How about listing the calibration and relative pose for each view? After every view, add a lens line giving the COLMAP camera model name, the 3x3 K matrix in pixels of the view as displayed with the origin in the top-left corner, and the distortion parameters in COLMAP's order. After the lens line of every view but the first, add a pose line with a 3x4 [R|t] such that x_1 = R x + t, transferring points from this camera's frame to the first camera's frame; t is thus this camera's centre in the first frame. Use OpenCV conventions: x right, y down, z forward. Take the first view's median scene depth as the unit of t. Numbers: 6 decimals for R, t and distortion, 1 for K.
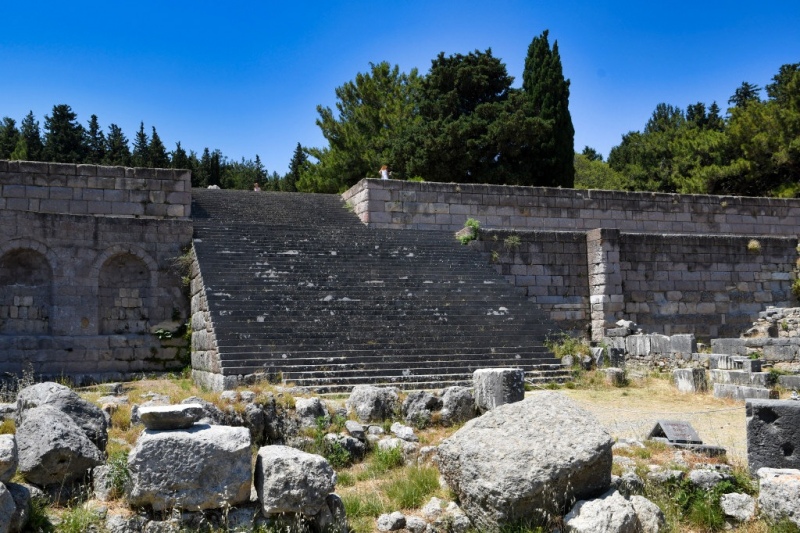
lens RADIAL K [[798.1, 0, 395.1], [0, 798.1, 267.8], [0, 0, 1]] dist [0.011866, 0.000000]
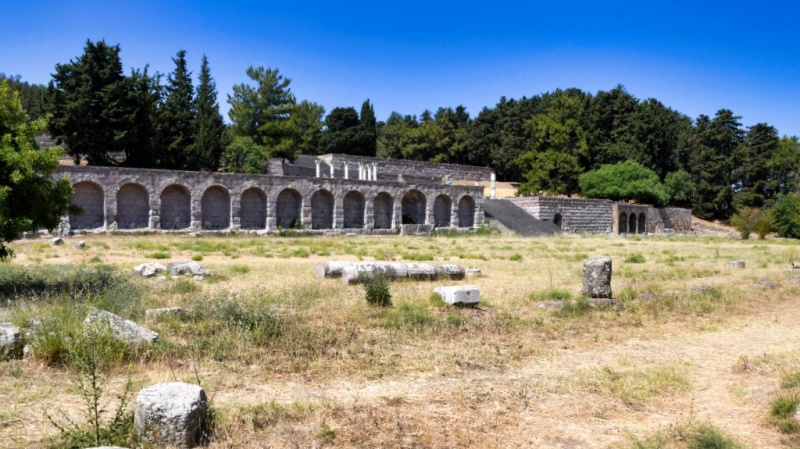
lens RADIAL K [[586.8, 0, 401.7], [0, 586.8, 224.1], [0, 0, 1]] dist [-0.093562, 0.032381]
pose [[0.921342, 0.013623, 0.388515, -0.589021], [-0.046519, 0.996068, 0.075391, -0.010539], [-0.385960, -0.087535, 0.918353, -1.180020]]
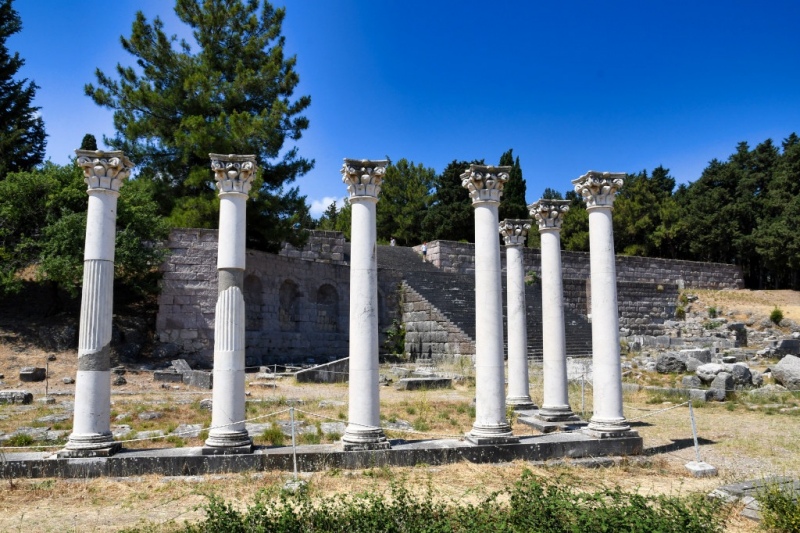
lens RADIAL K [[580.0, 0, 400.0], [0, 580.0, 263.7], [0, 0, 1]] dist [-0.093377, 0.009670]
pose [[0.987488, 0.032426, 0.154324, -0.240211], [-0.027208, 0.998988, -0.035806, -0.013235], [-0.155329, 0.031160, 0.987371, -0.147305]]
